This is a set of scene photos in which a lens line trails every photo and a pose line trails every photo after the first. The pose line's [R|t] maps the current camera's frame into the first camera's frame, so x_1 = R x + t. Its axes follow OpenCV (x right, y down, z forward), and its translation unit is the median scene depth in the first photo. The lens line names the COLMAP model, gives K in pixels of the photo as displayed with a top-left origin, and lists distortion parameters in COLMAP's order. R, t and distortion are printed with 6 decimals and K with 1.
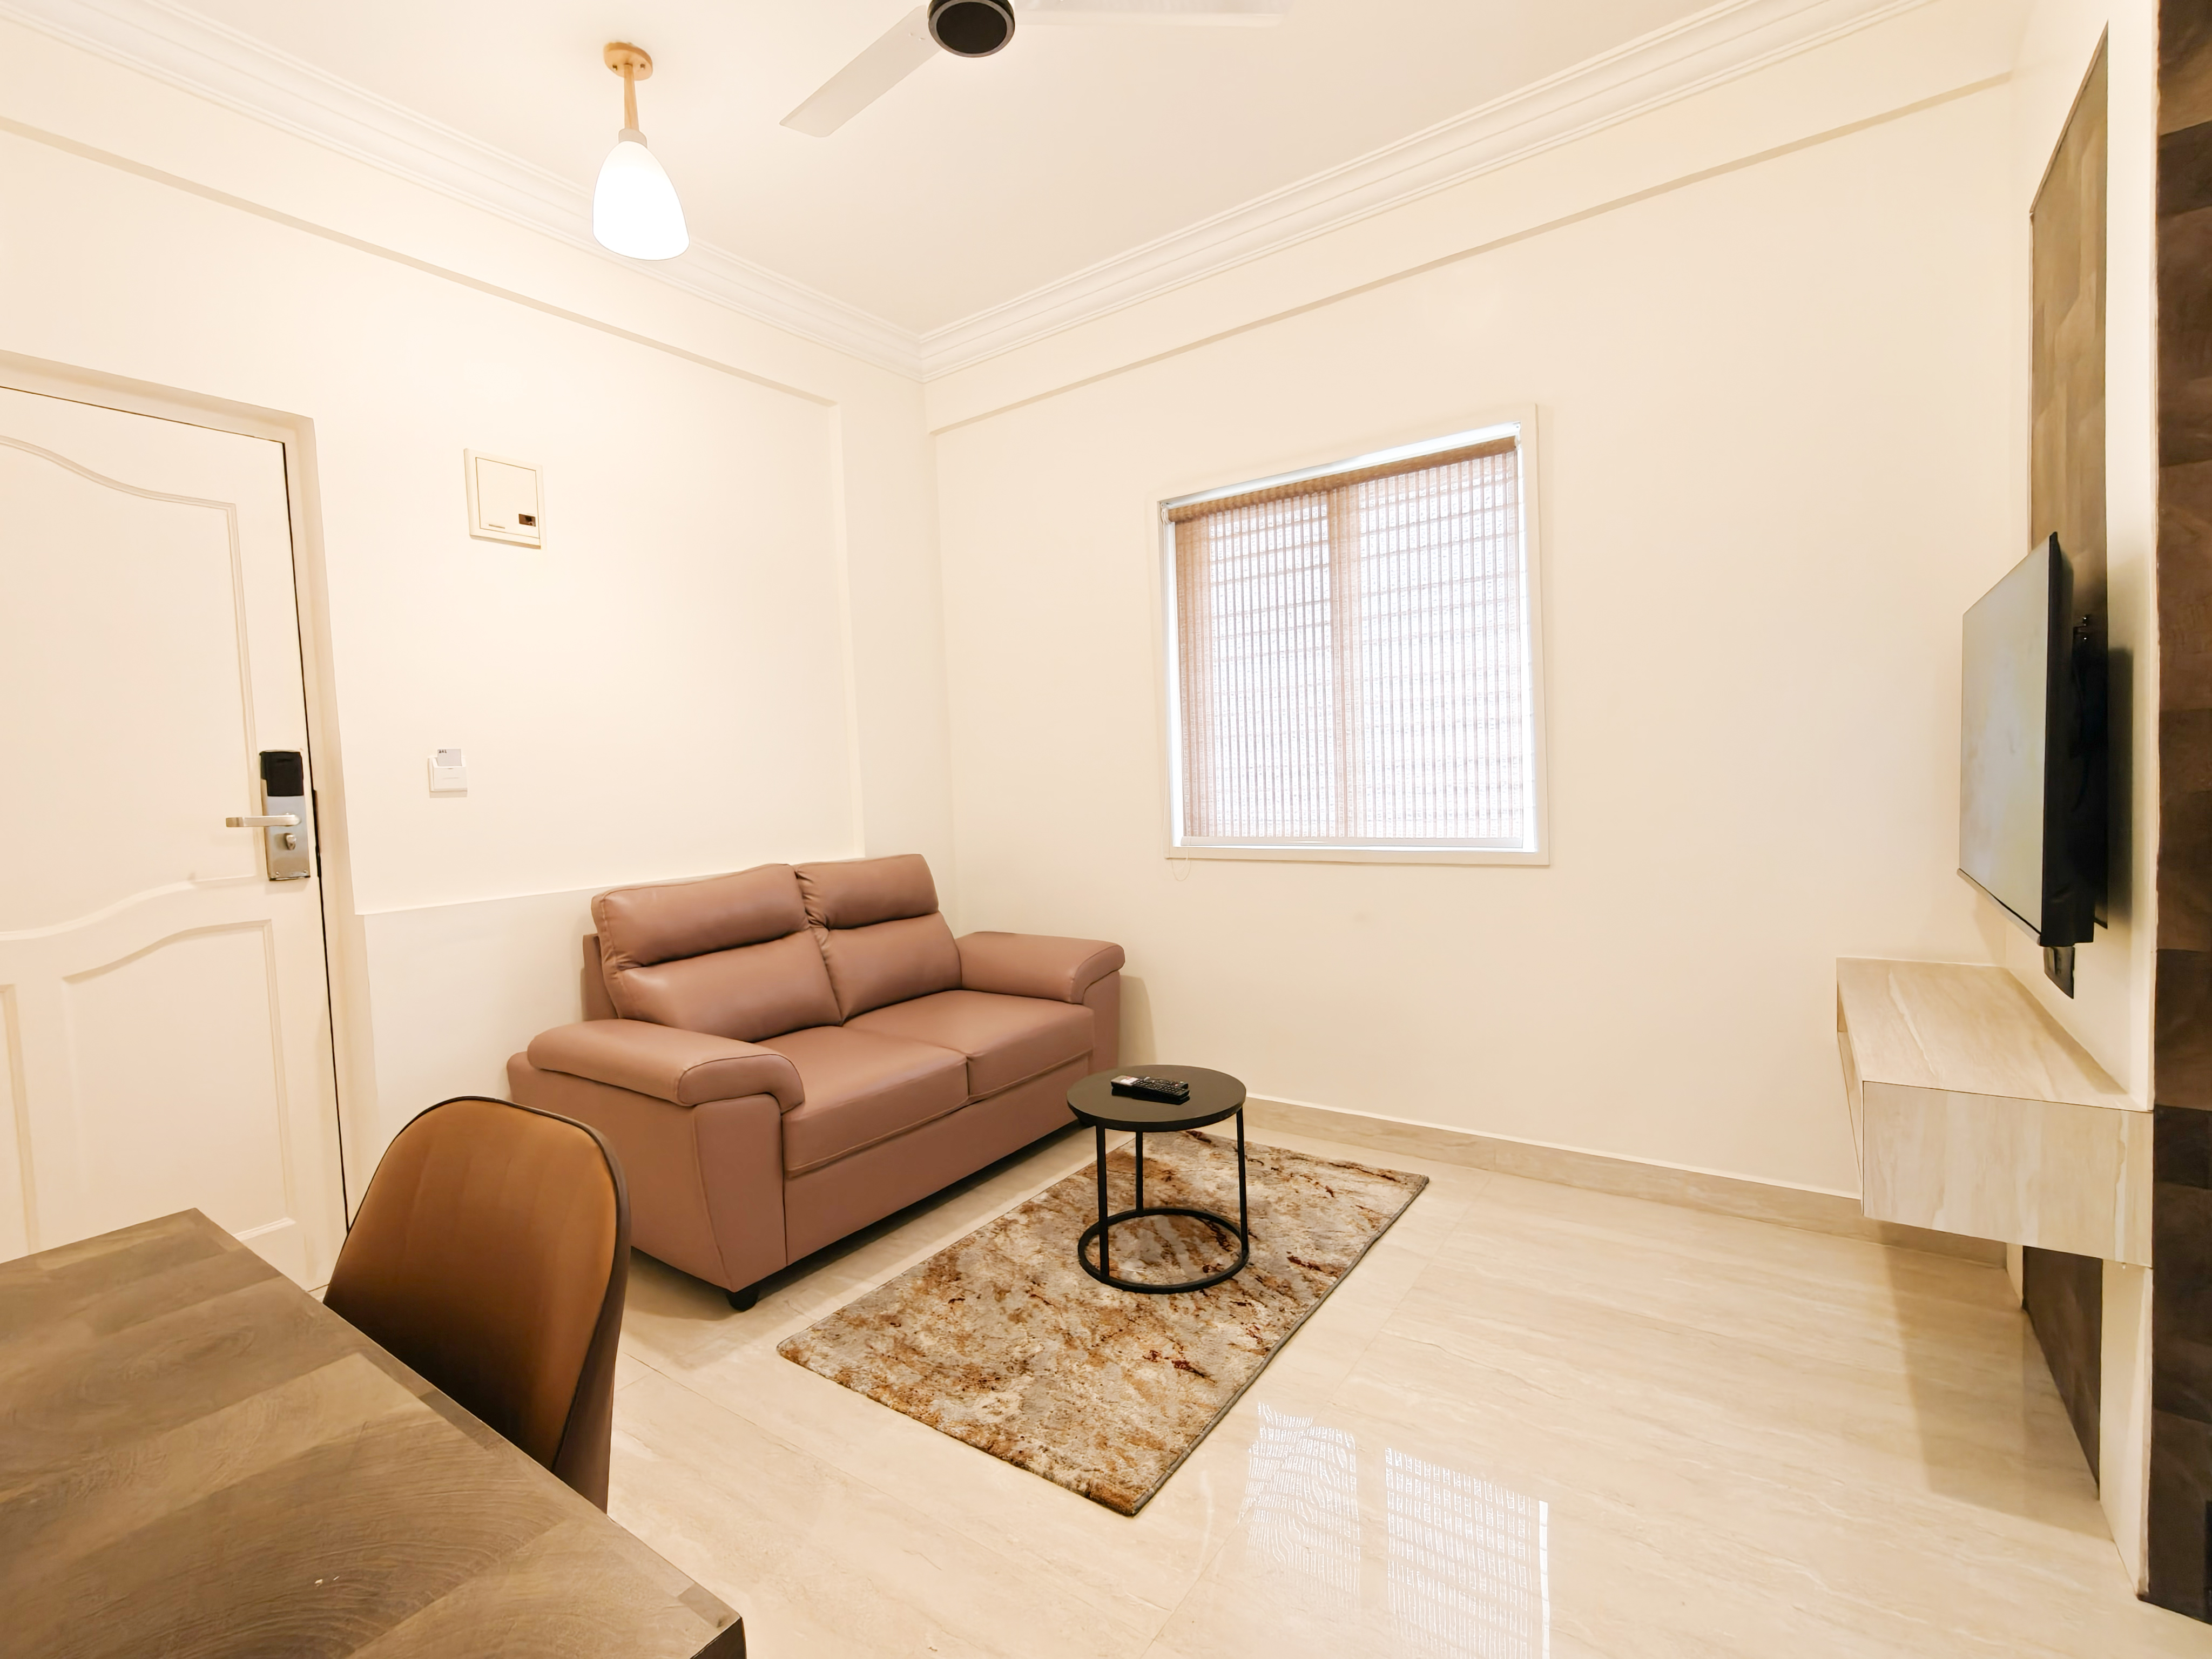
lens RADIAL K [[1014.8, 0, 1106.0], [0, 1014.8, 829.5], [0, 0, 1]] dist [0.001181, -0.000553]
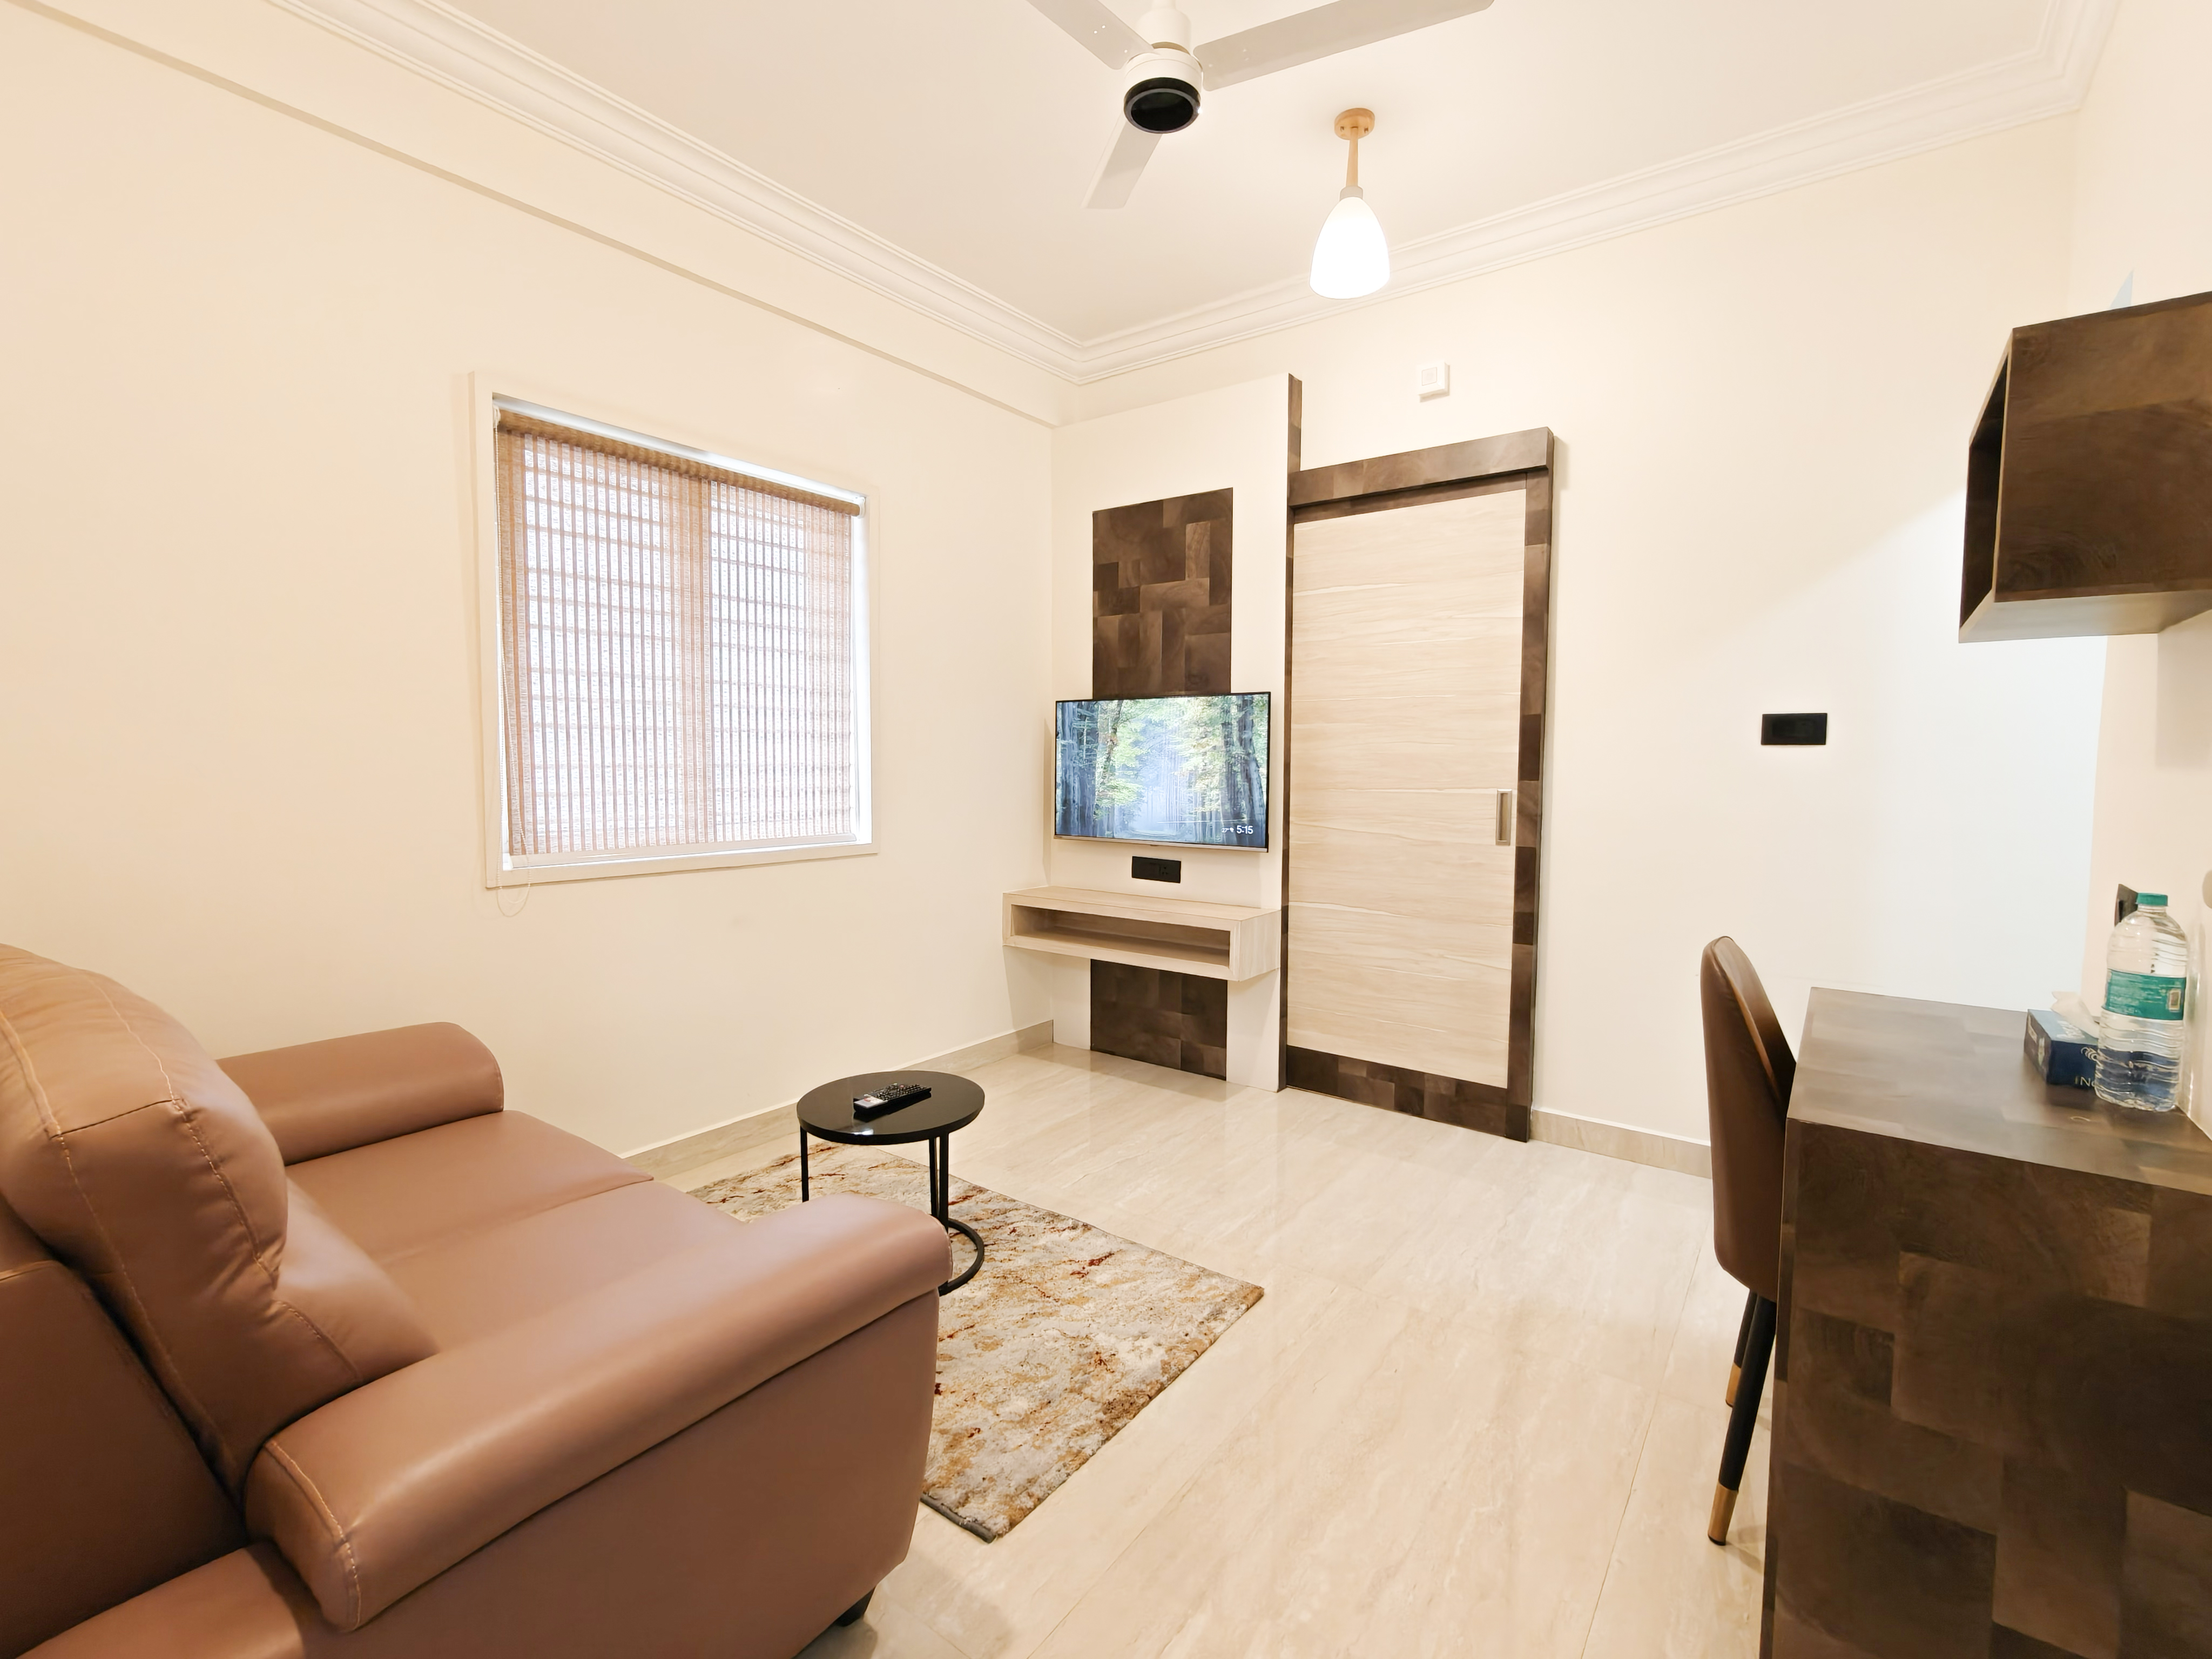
lens RADIAL K [[1014.8, 0, 1106.0], [0, 1014.8, 829.5], [0, 0, 1]] dist [0.001181, -0.000553]
pose [[0.009046, -0.030288, 0.999500, -0.739806], [0.045690, 0.998510, 0.029845, -0.016453], [-0.998915, 0.045397, 0.010417, 0.626089]]
